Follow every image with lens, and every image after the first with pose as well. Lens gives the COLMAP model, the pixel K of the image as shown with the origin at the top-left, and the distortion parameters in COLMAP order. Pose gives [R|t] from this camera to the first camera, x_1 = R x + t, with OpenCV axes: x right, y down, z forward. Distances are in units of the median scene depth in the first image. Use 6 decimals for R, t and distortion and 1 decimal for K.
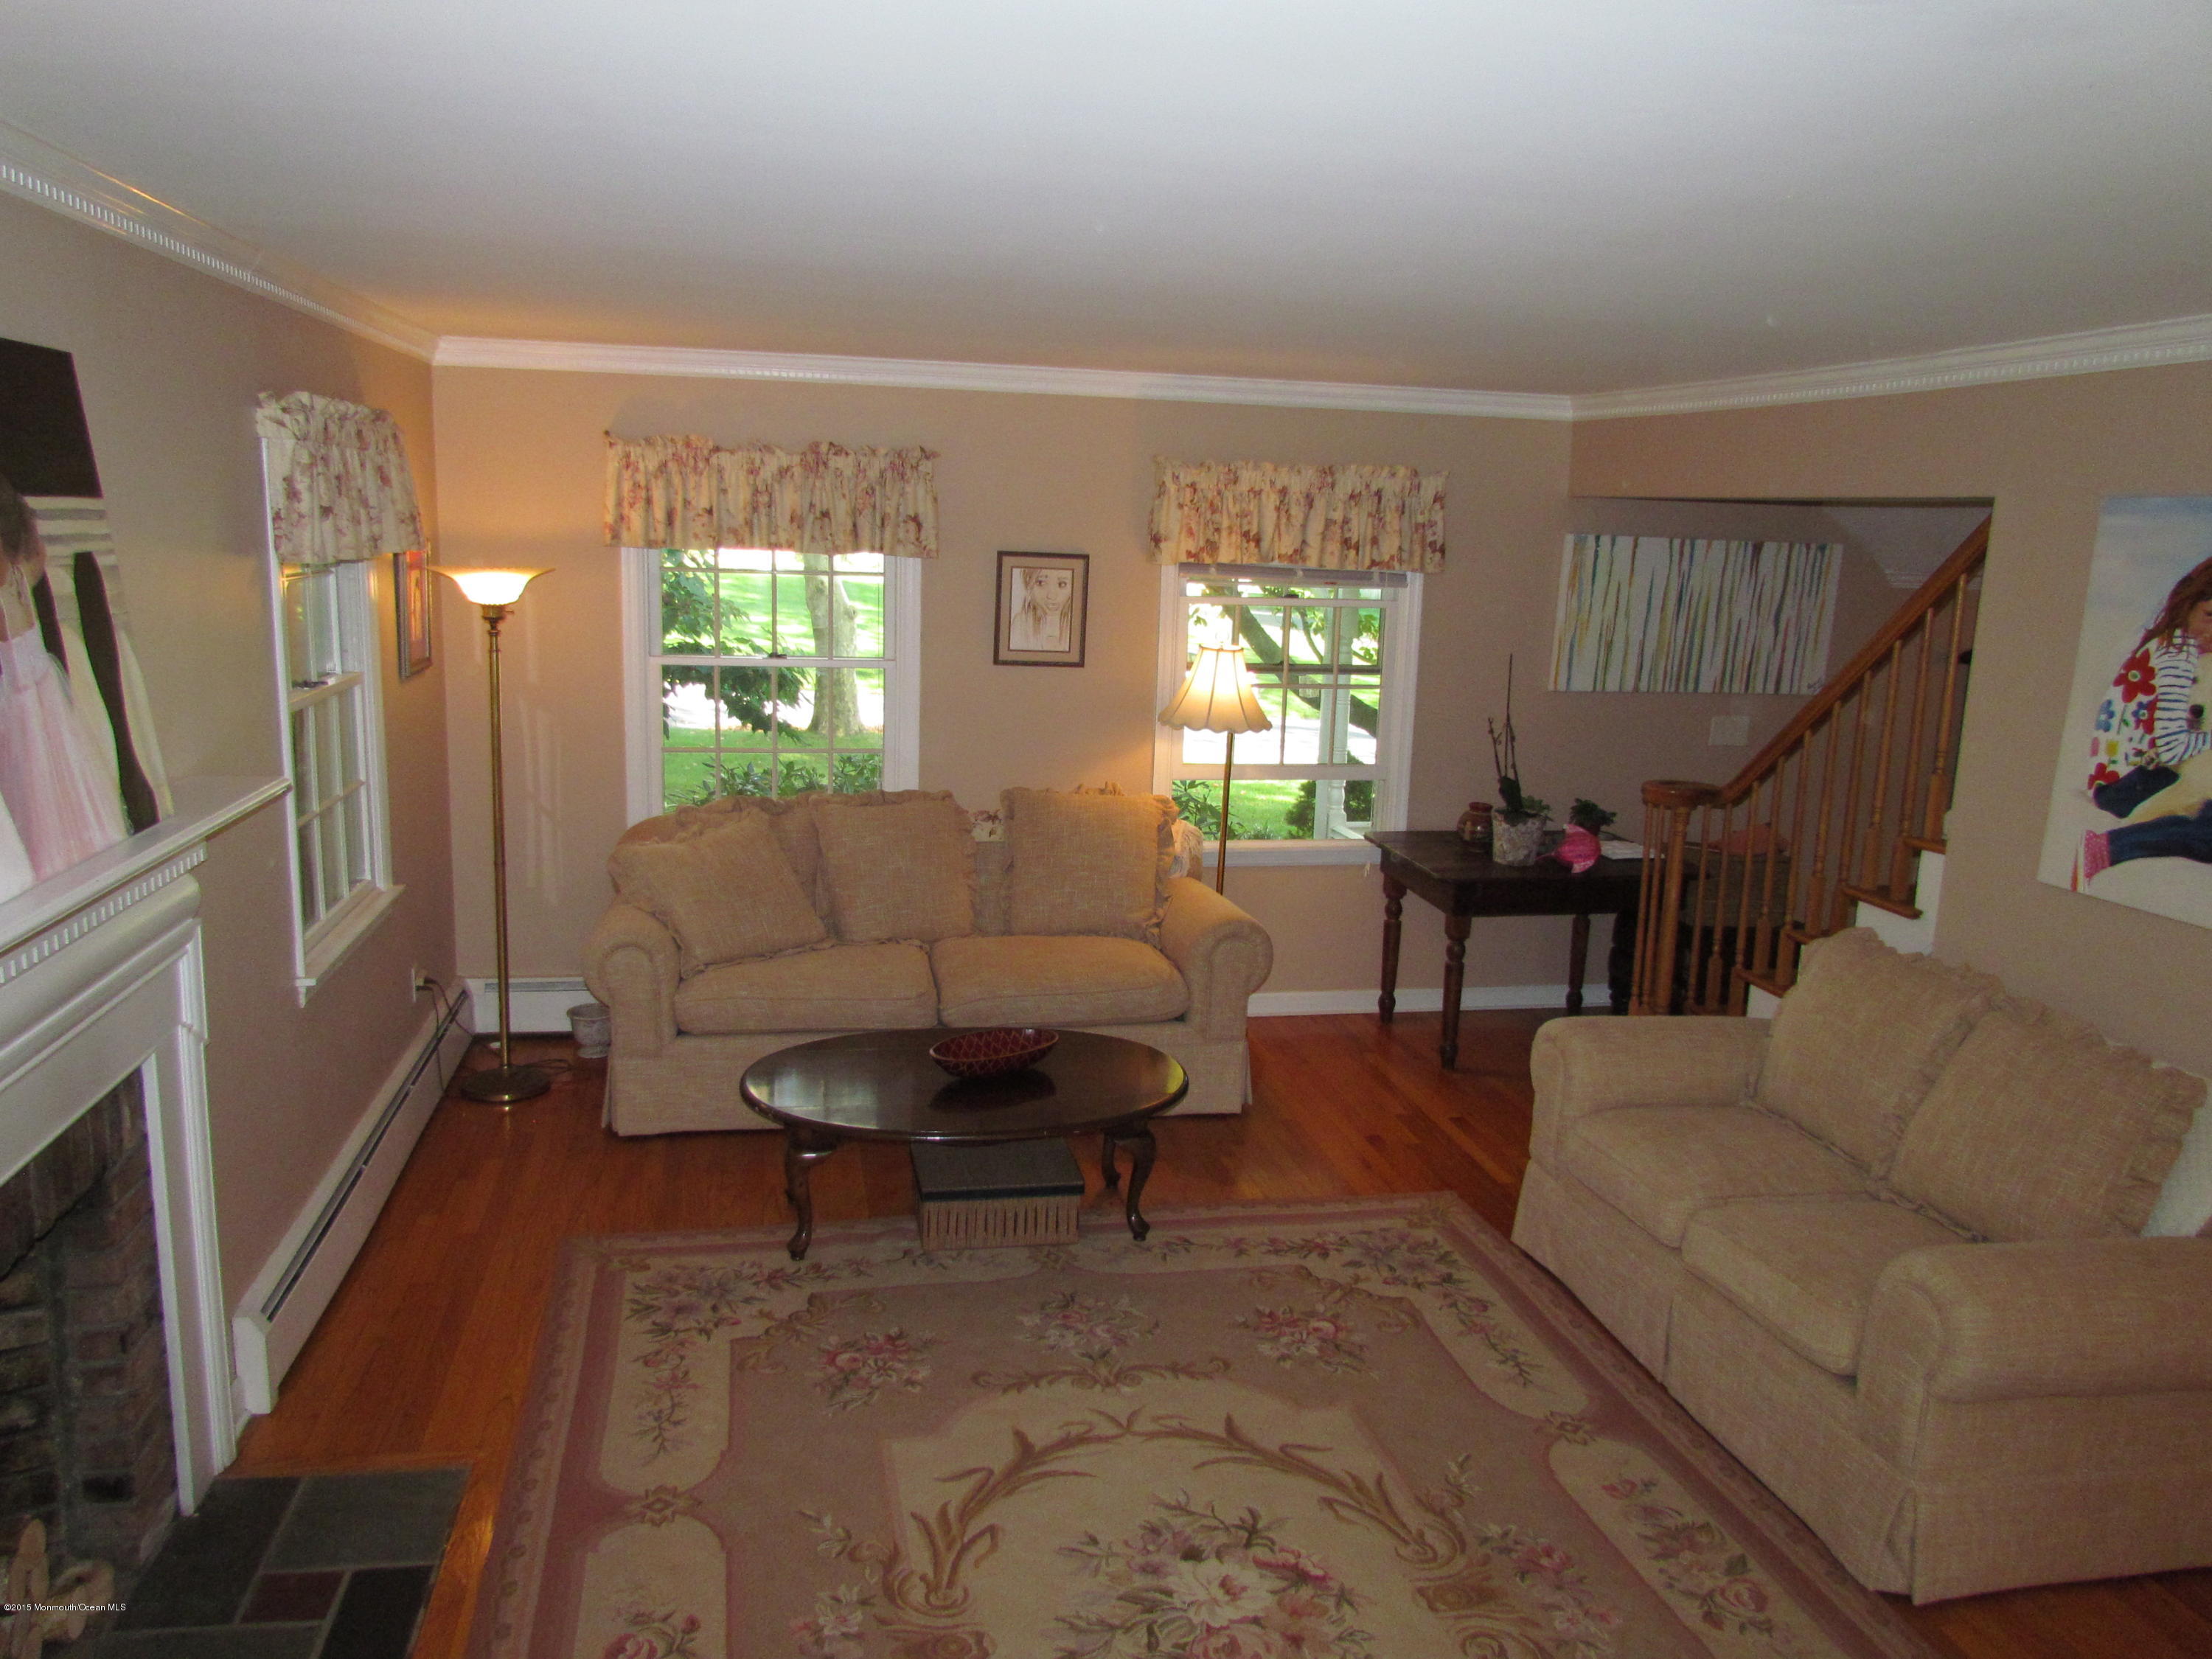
lens RADIAL K [[1575.1, 0, 1101.5], [0, 1575.1, 803.6], [0, 0, 1]] dist [-0.017692, 0.001992]
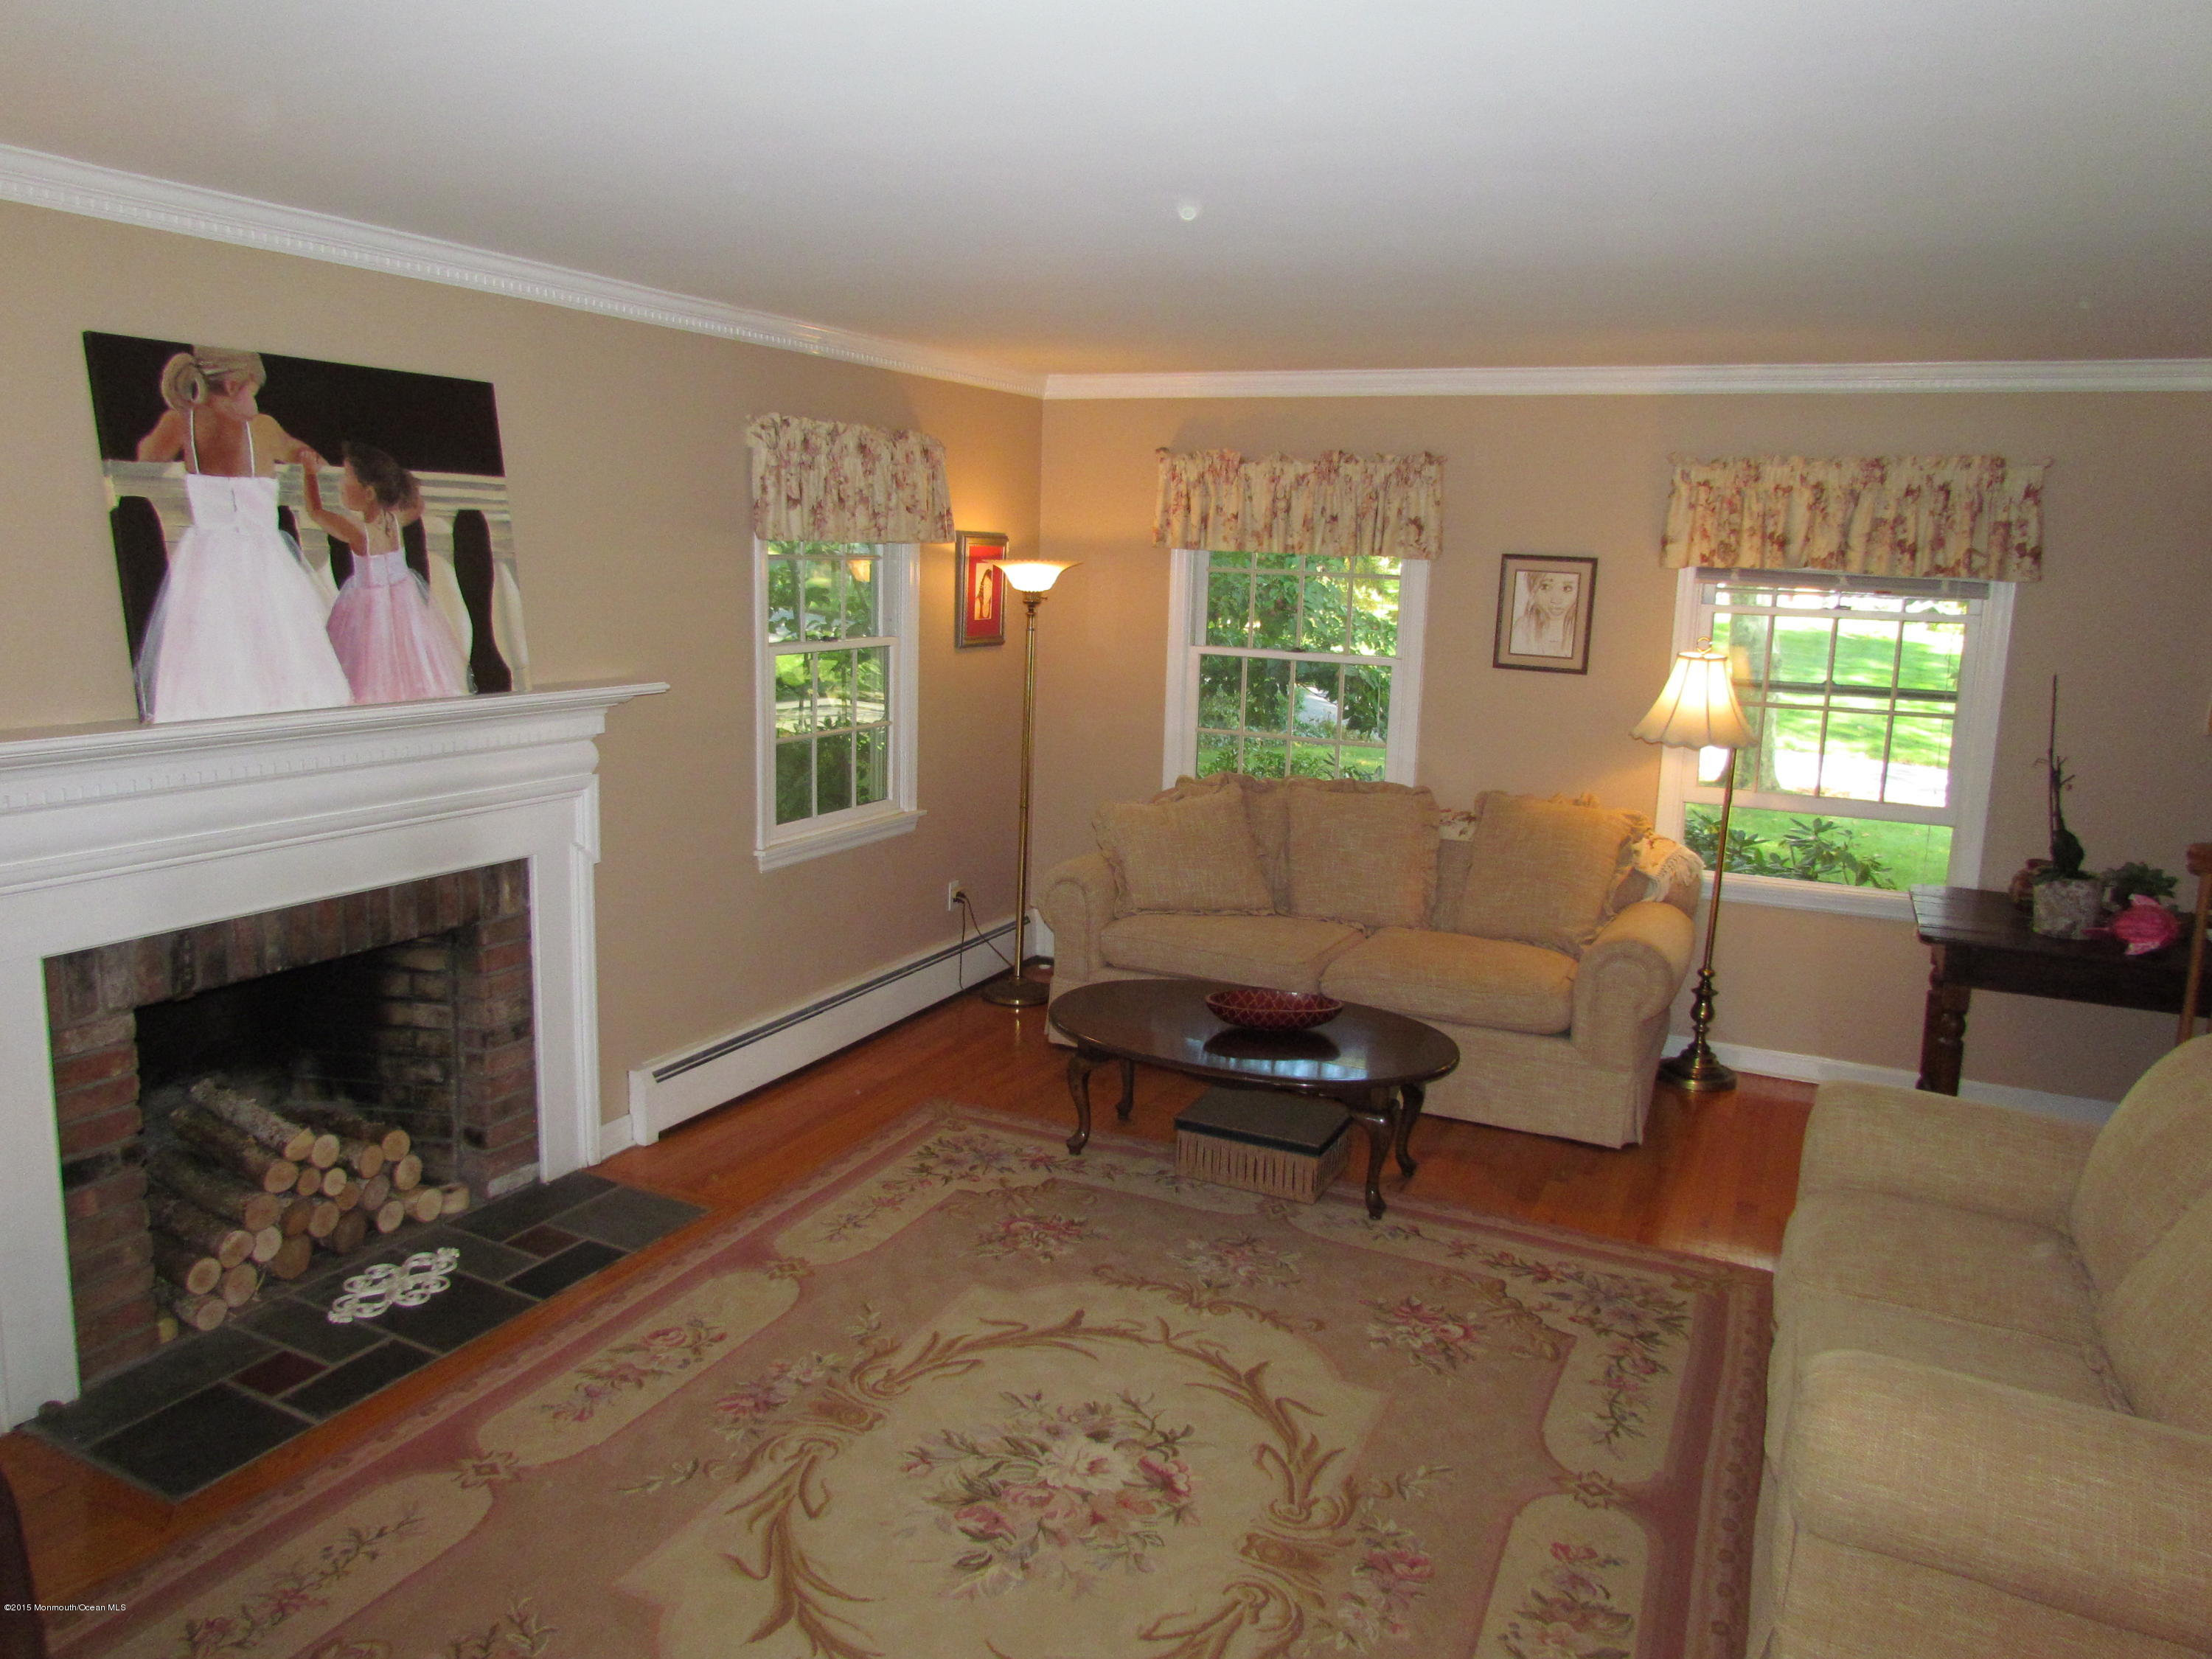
lens RADIAL K [[1580.4, 0, 1099.1], [0, 1580.4, 795.0], [0, 0, 1]] dist [-0.005314, -0.000442]
pose [[0.803125, 0.088654, -0.589178, 0.353461], [-0.111567, 0.993754, -0.002549, 0.024362], [0.585272, 0.067780, 0.807999, 0.051650]]
